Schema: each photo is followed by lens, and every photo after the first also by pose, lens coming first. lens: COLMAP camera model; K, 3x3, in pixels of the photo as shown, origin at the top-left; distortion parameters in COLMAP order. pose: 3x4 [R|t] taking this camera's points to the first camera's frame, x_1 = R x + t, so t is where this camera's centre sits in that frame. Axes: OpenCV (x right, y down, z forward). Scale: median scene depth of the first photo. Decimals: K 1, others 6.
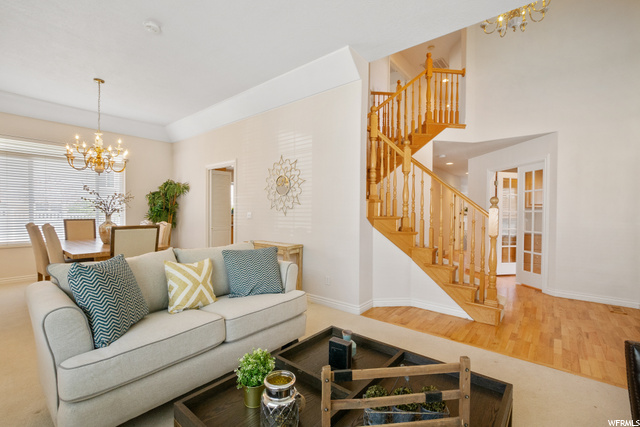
lens RADIAL K [[281.0, 0, 313.9], [0, 281.0, 214.2], [0, 0, 1]] dist [-0.000159, 0.000487]
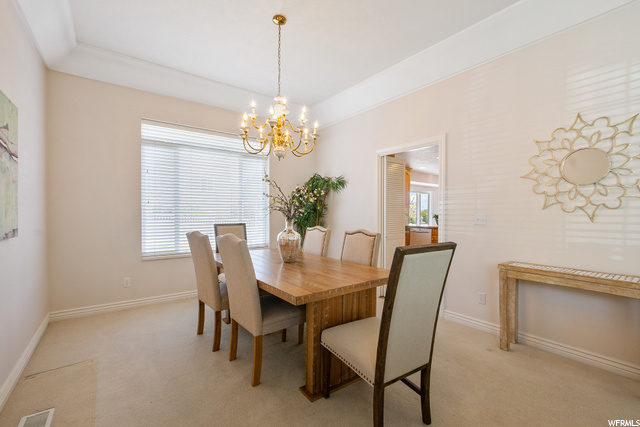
lens RADIAL K [[281.0, 0, 326.4], [0, 281.0, 213.2], [0, 0, 1]] dist [-0.000159, 0.000487]
pose [[0.977797, -0.000723, -0.209554, -0.490032], [-0.001385, 0.999950, -0.009912, -0.004126], [0.209551, 0.009982, 0.977747, 0.350691]]
